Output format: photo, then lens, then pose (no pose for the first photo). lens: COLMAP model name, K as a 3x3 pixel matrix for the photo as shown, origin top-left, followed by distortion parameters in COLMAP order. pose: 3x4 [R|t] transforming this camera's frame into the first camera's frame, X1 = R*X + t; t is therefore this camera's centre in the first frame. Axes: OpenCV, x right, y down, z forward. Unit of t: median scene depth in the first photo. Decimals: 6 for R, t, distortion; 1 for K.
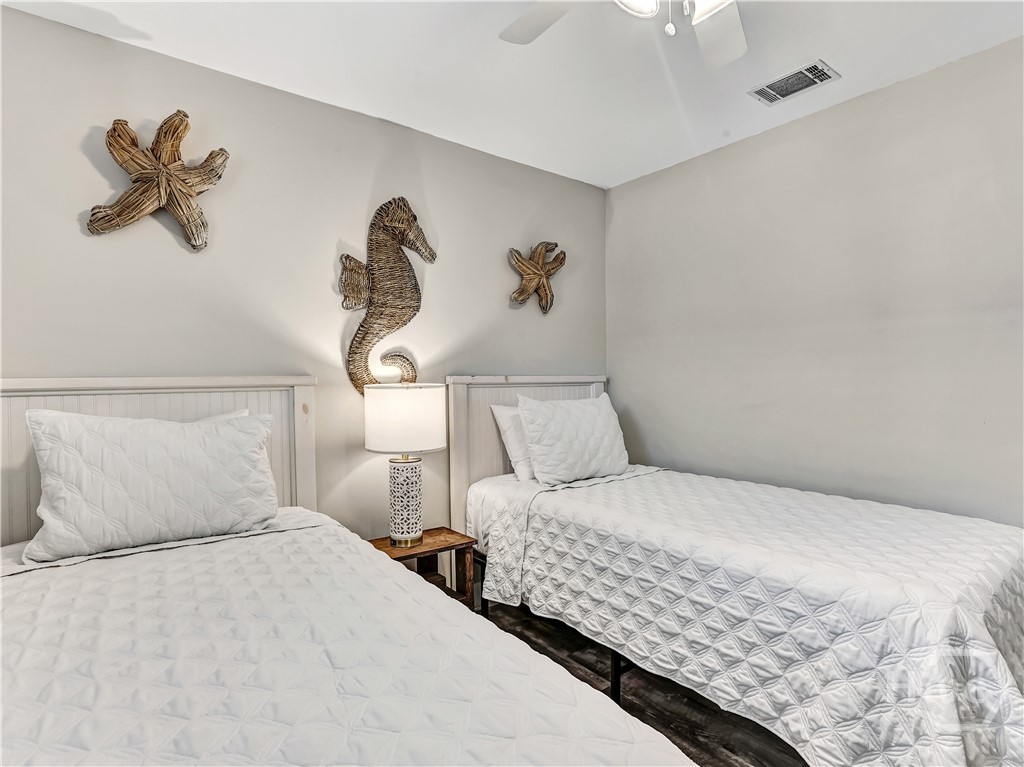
lens RADIAL K [[537.5, 0, 488.1], [0, 537.5, 382.1], [0, 0, 1]] dist [-0.006131, 0.000663]
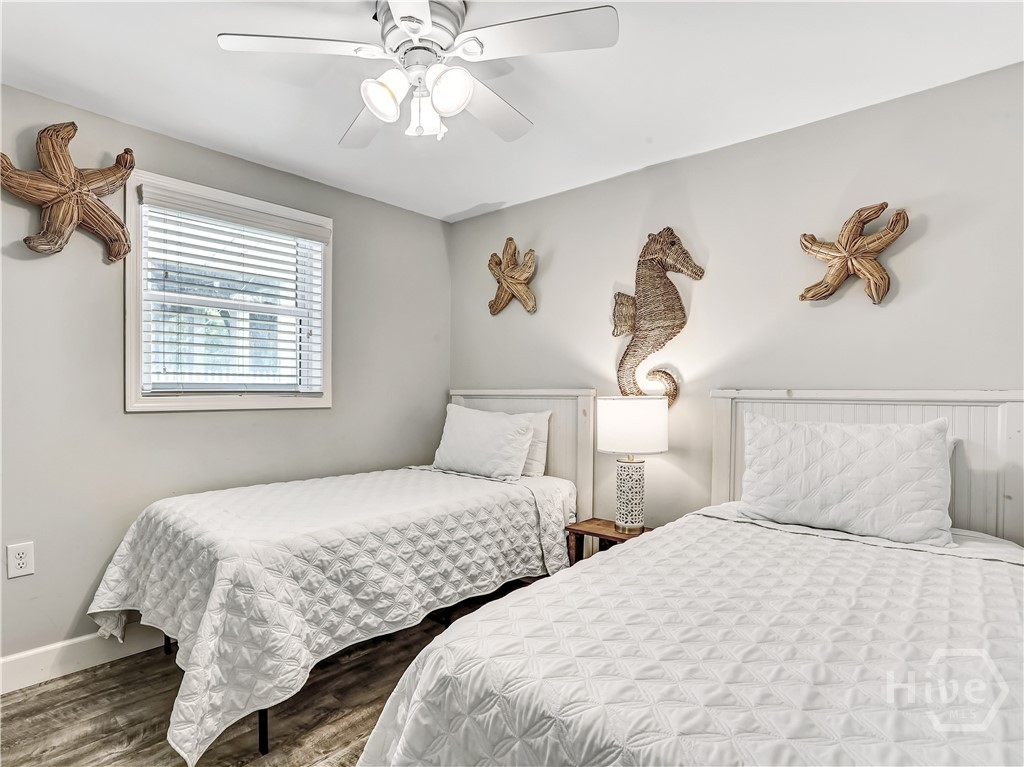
lens RADIAL K [[537.5, 0, 488.1], [0, 537.5, 382.1], [0, 0, 1]] dist [-0.006131, 0.000663]
pose [[0.235114, -0.006431, -0.971947, 0.839697], [-0.011649, 0.999888, -0.009434, -0.011634], [0.971898, 0.013541, 0.235012, 0.392233]]
